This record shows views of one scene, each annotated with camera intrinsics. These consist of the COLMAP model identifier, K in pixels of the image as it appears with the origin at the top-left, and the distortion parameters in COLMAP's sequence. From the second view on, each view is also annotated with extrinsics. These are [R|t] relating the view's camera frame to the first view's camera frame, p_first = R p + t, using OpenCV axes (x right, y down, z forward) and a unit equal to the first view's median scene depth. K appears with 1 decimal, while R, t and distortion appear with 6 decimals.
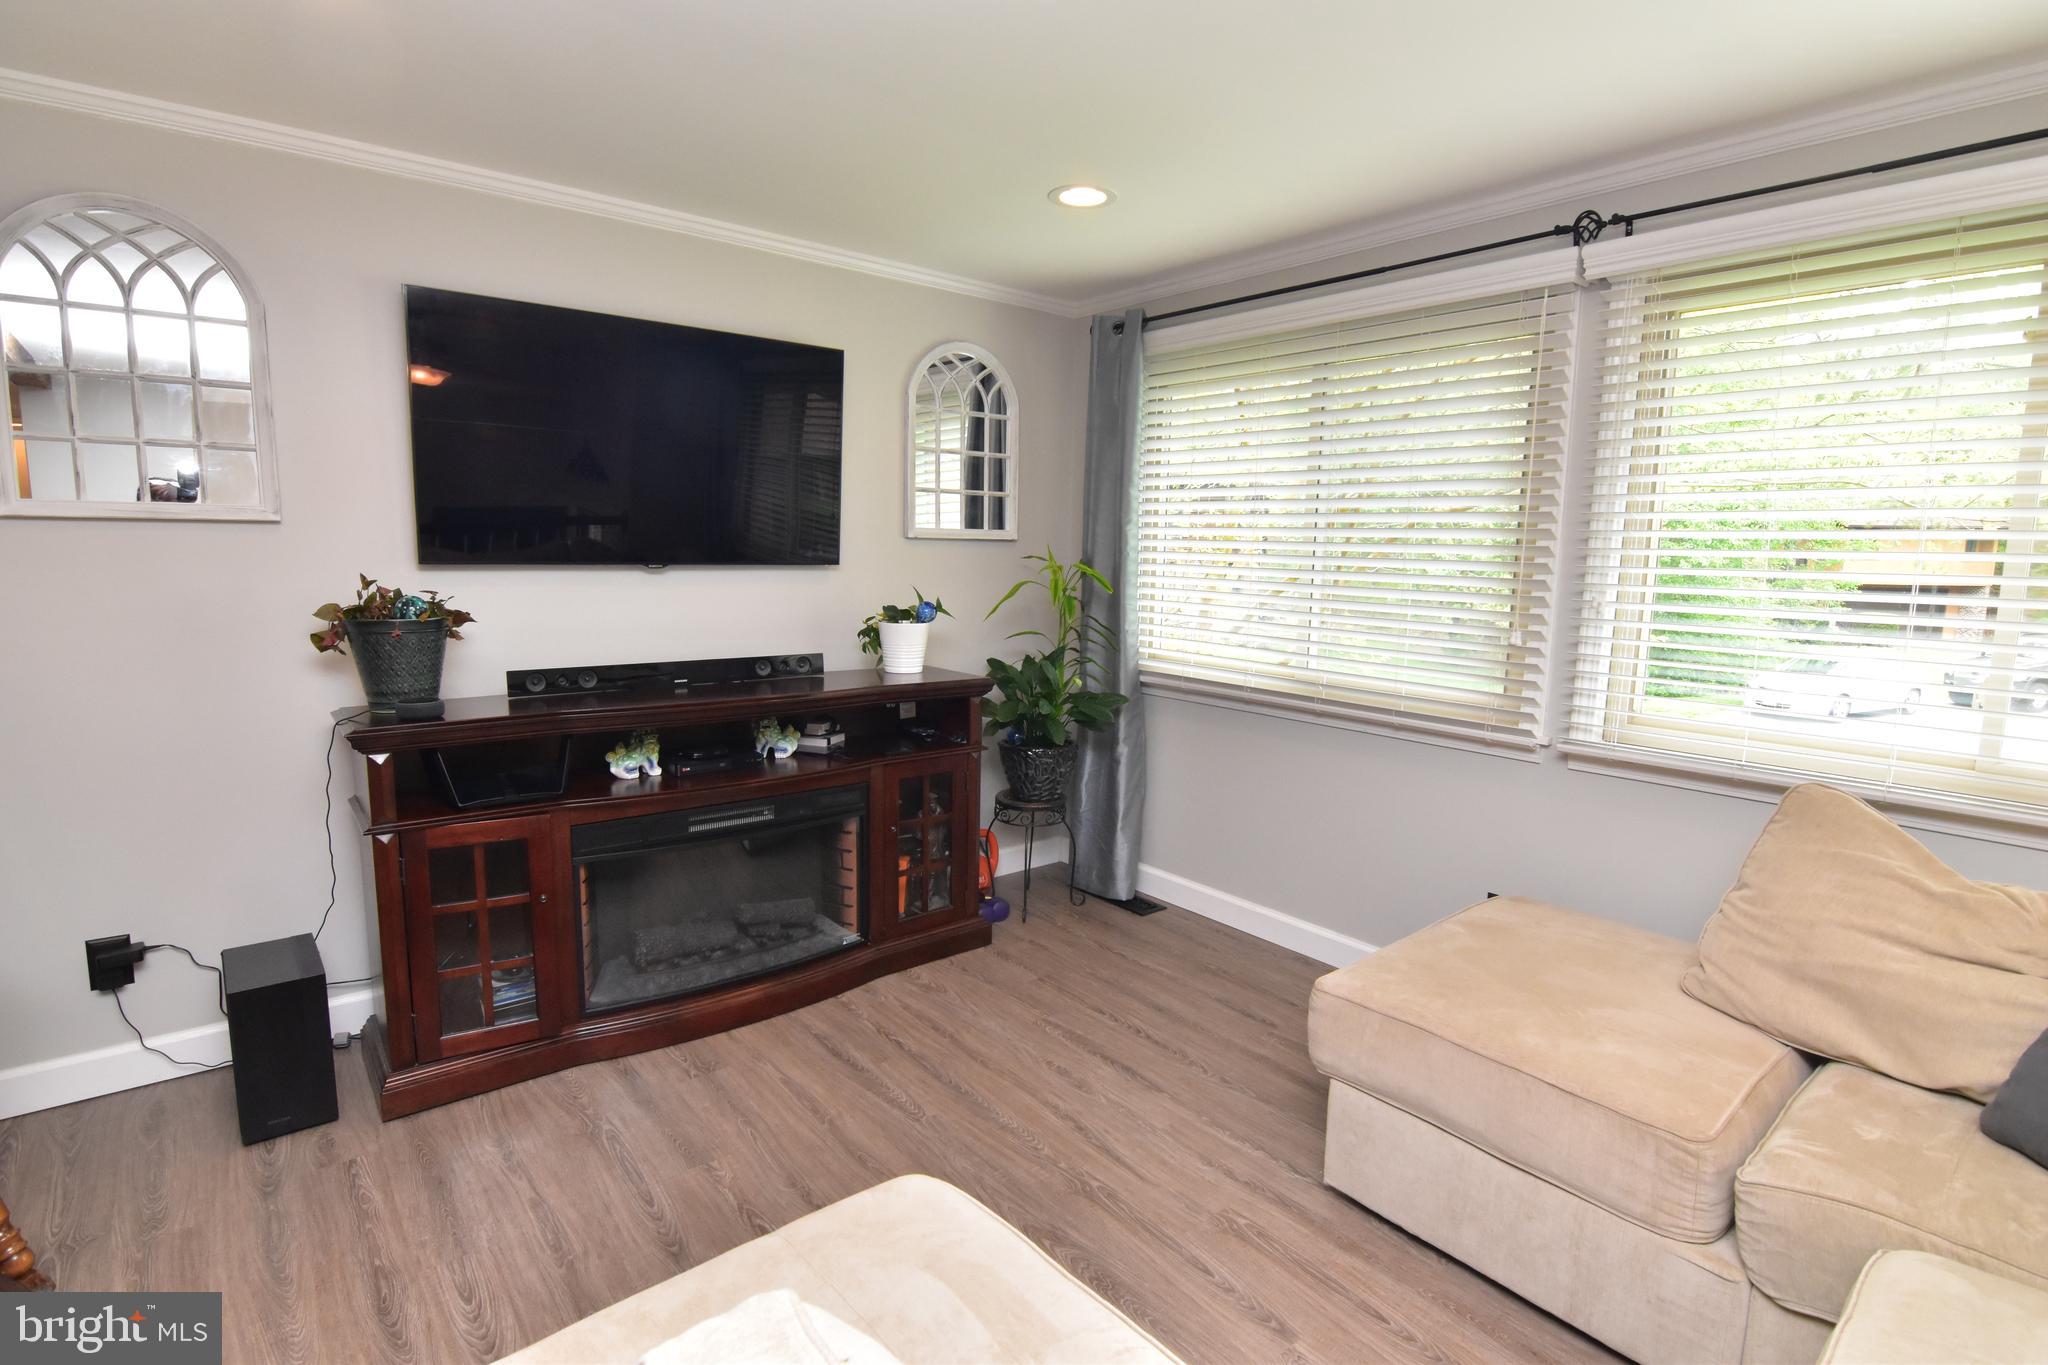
lens RADIAL K [[989.9, 0, 1024.0], [0, 989.9, 682.5], [0, 0, 1]] dist [-0.004809, -0.001137]
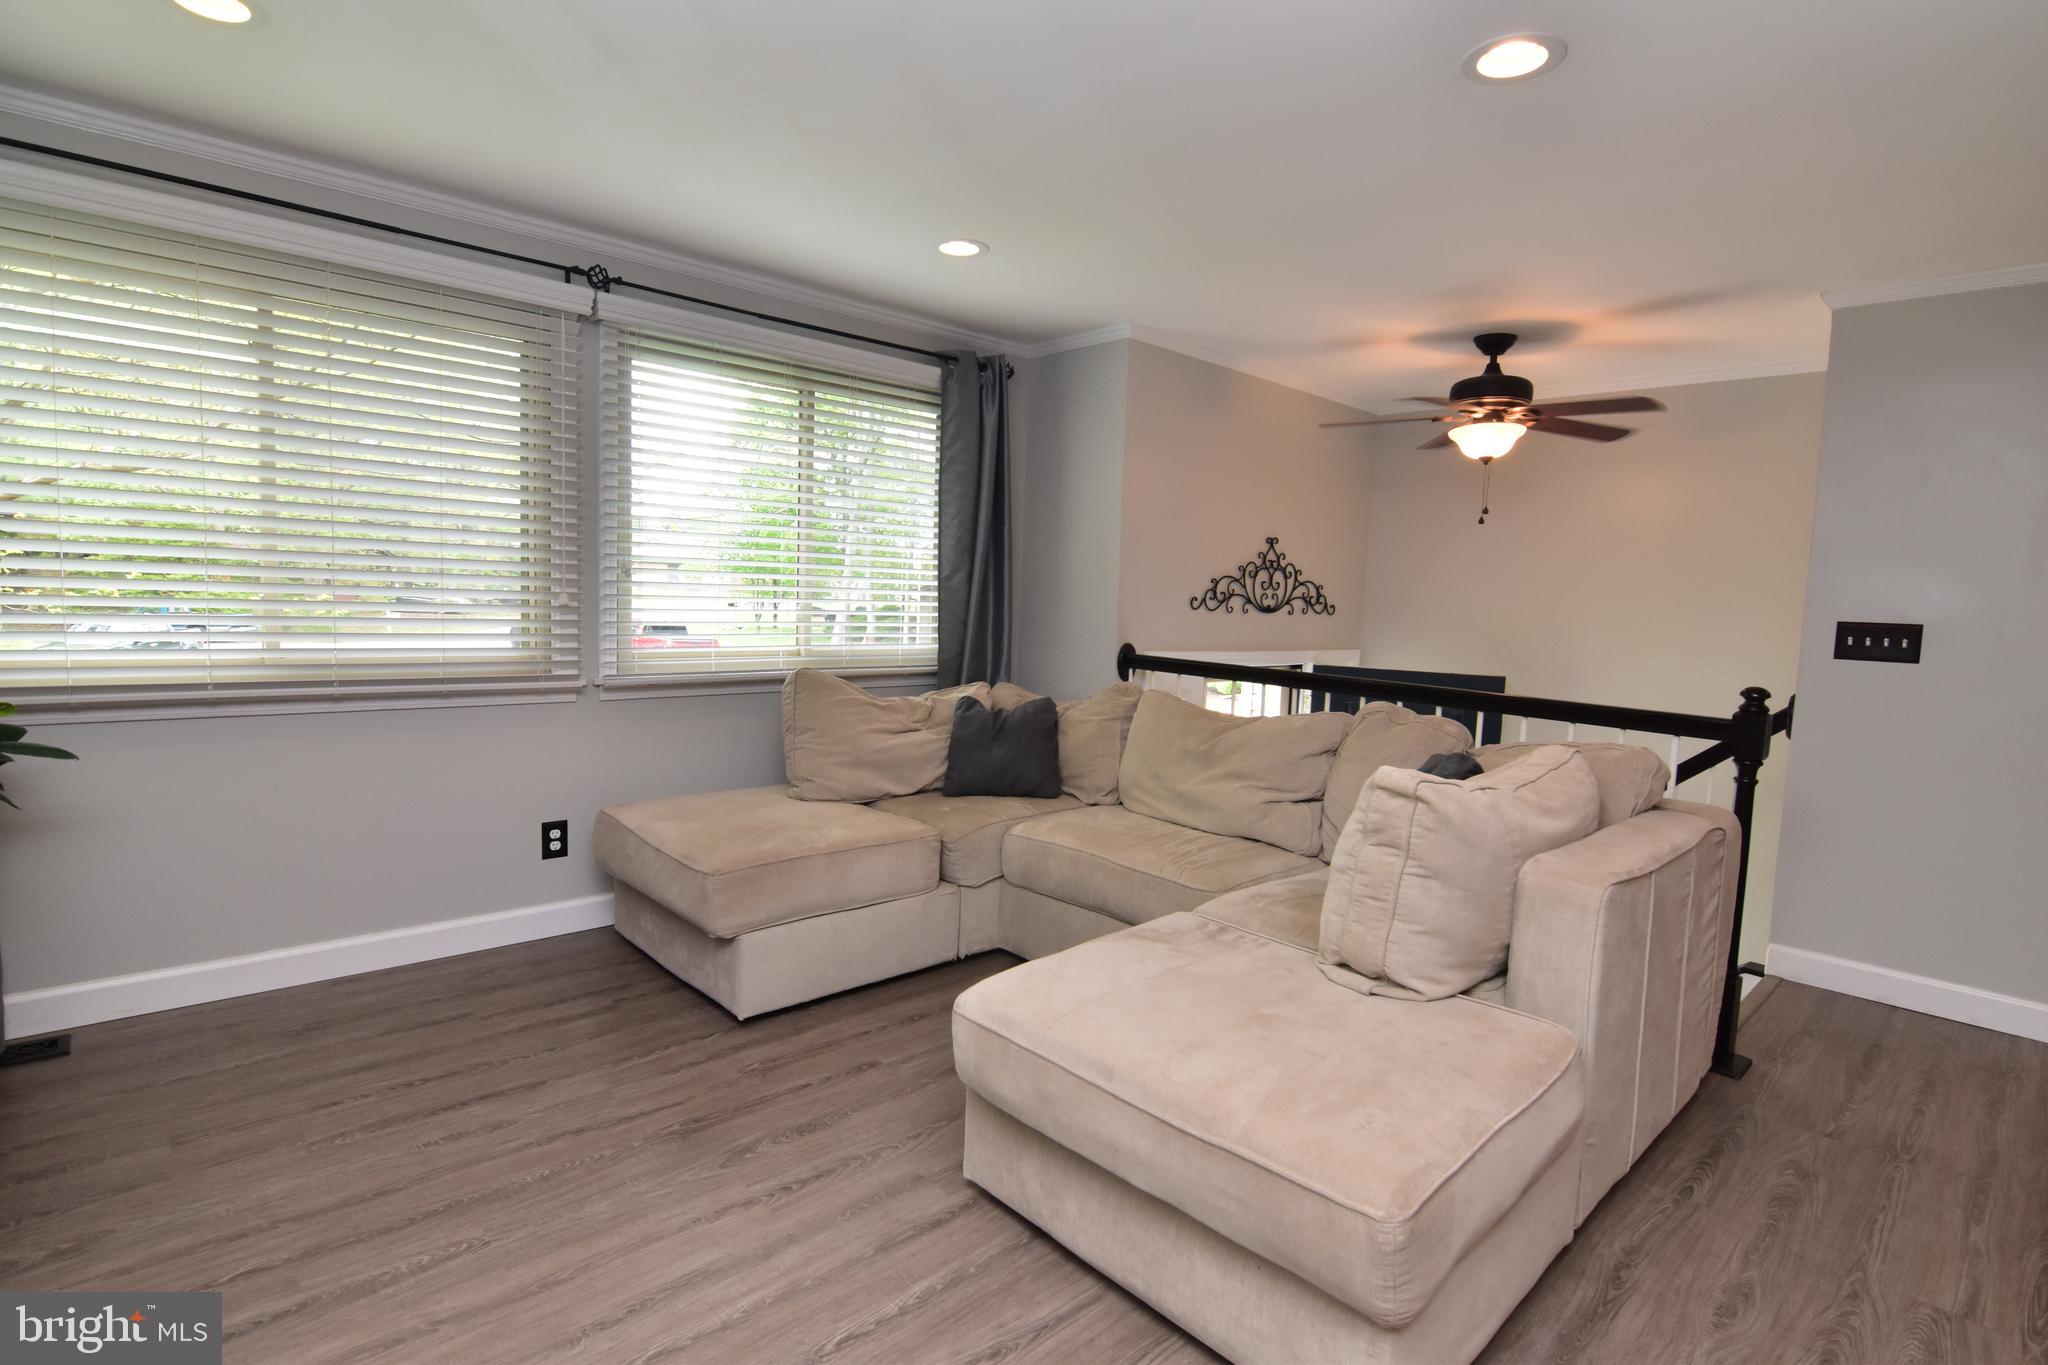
lens RADIAL K [[989.9, 0, 1024.0], [0, 989.9, 682.5], [0, 0, 1]] dist [-0.004809, -0.001137]
pose [[-0.039331, -0.113094, 0.992805, -0.788733], [0.103210, 0.987800, 0.116613, -0.029935], [-0.993882, 0.107054, -0.027179, 0.532025]]
